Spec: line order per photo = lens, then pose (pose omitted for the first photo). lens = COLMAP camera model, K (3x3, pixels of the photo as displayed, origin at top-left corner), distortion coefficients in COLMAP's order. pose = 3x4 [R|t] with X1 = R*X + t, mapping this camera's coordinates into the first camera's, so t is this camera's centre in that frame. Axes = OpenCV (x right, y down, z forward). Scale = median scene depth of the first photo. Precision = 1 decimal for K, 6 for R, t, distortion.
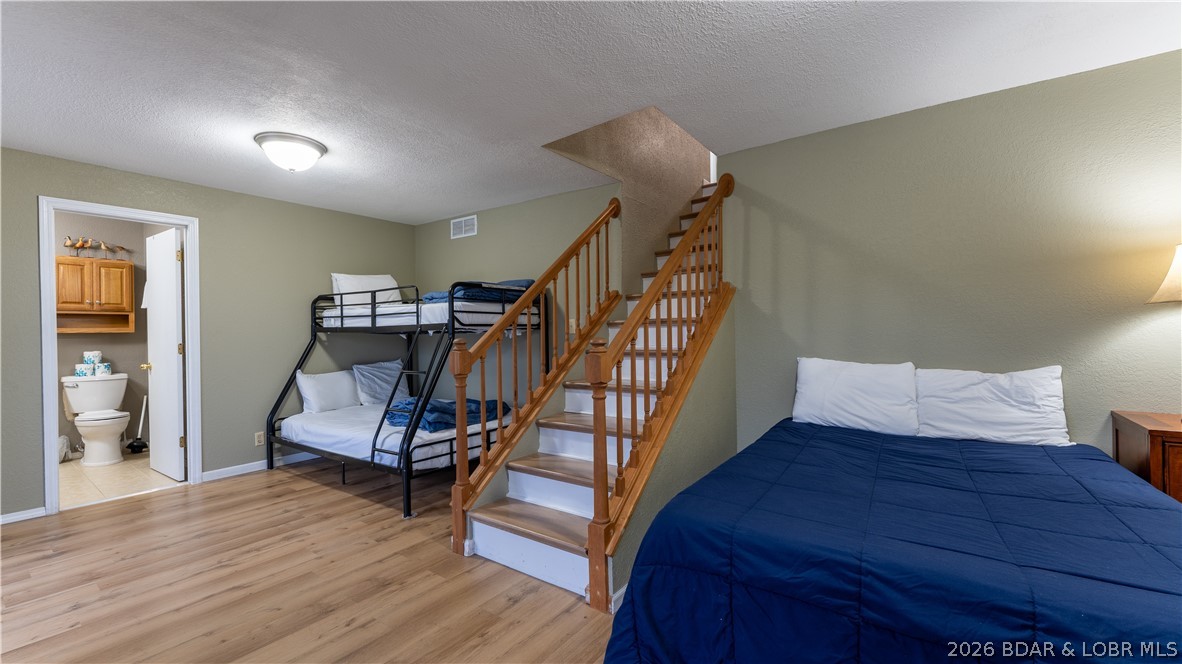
lens RADIAL K [[487.4, 0, 591.0], [0, 487.4, 332.0], [0, 0, 1]] dist [-0.001402, -0.000165]
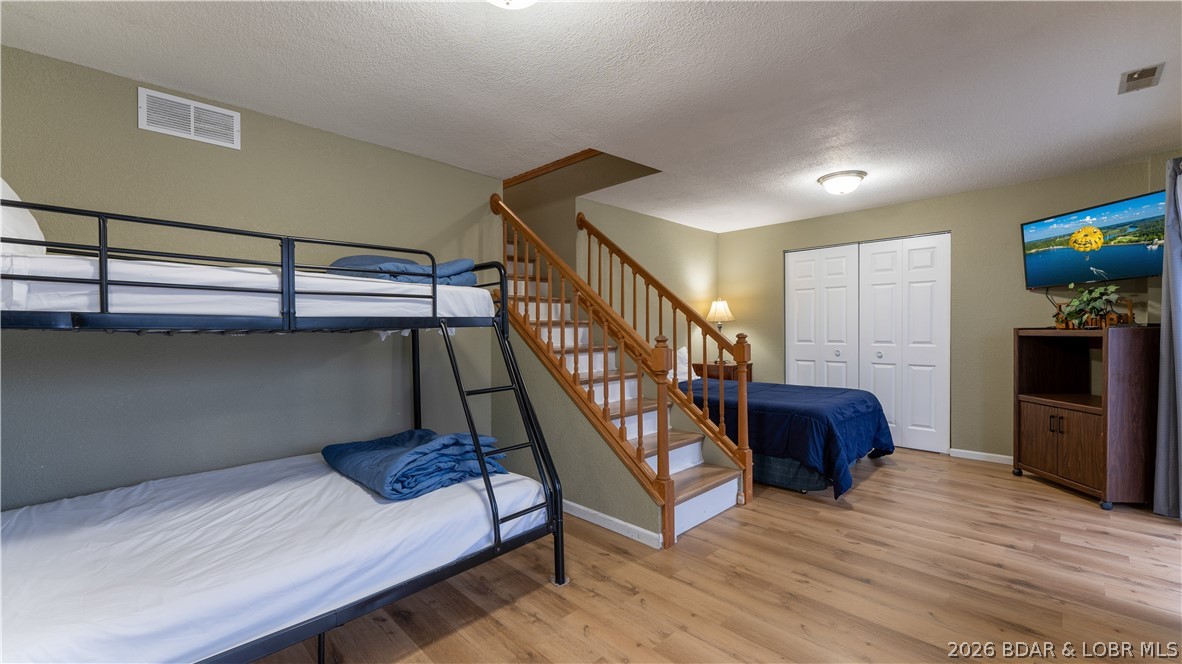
lens RADIAL K [[479.5, 0, 592.4], [0, 479.5, 317.1], [0, 0, 1]] dist [-0.001962, -0.000137]
pose [[0.147488, 0.035295, 0.988434, -1.027288], [0.001349, 0.999355, -0.035886, 0.007373], [-0.989063, 0.006626, 0.147346, 0.793999]]
